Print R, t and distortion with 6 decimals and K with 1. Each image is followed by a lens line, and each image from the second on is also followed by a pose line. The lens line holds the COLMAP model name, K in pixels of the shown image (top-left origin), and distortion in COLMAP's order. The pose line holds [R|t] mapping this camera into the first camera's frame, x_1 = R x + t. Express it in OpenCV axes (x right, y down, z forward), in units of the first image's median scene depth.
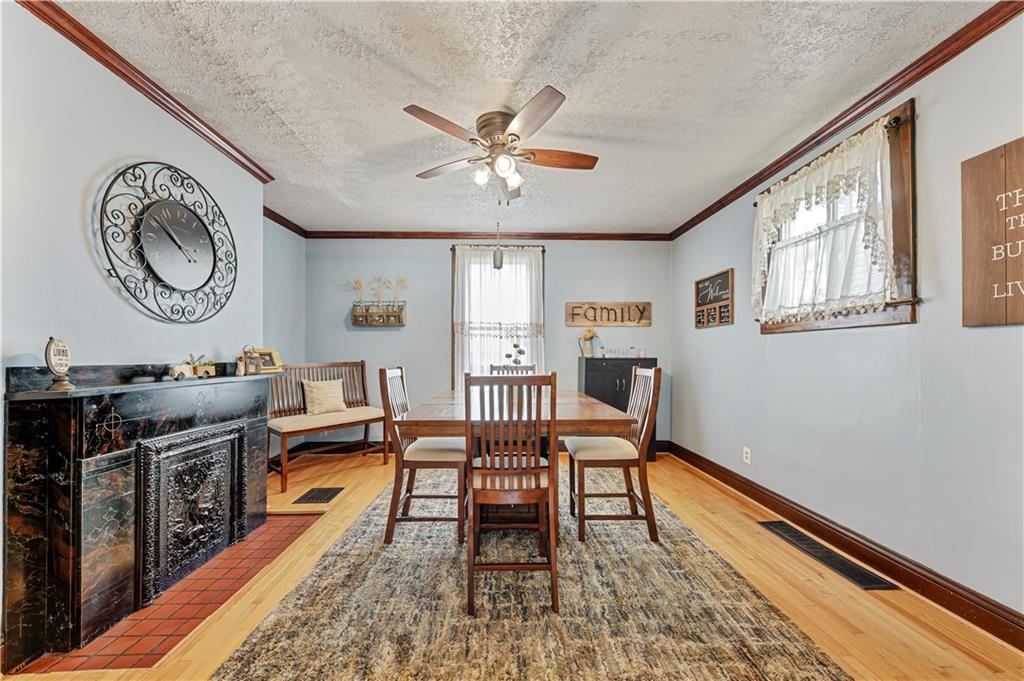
lens RADIAL K [[367.0, 0, 523.3], [0, 367.0, 352.8], [0, 0, 1]] dist [0.003287, -0.003155]
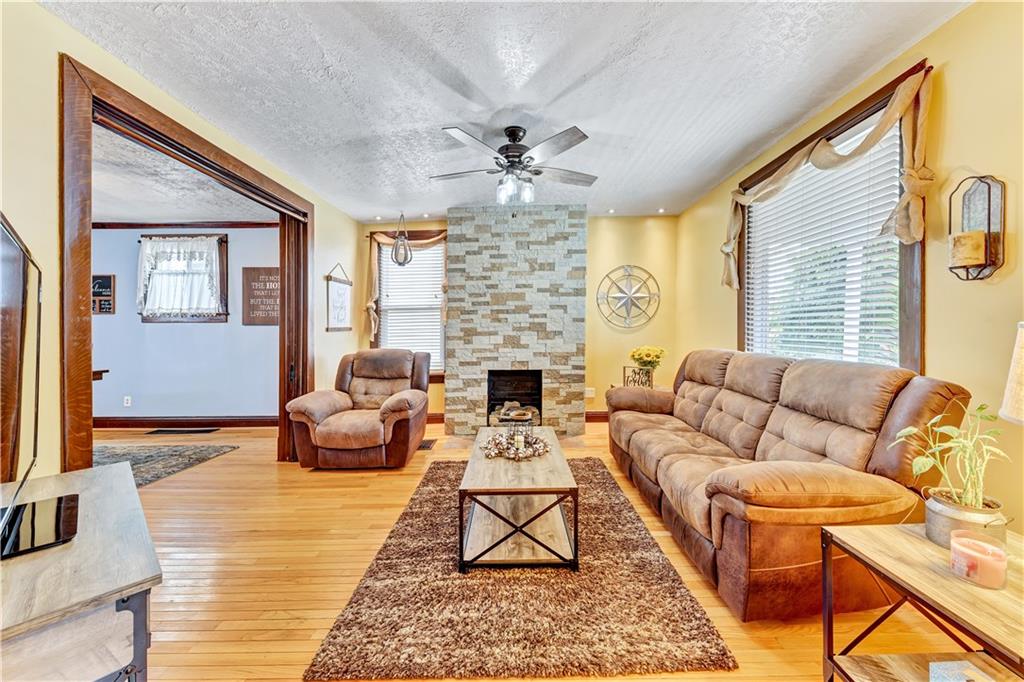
lens RADIAL K [[367.0, 0, 513.0], [0, 367.0, 331.1], [0, 0, 1]] dist [0.003287, -0.003155]
pose [[0.055379, 0.003088, 0.998461, -1.126807], [-0.001969, 0.999994, -0.002983, -0.014215], [-0.998463, -0.001801, 0.055385, -0.925122]]
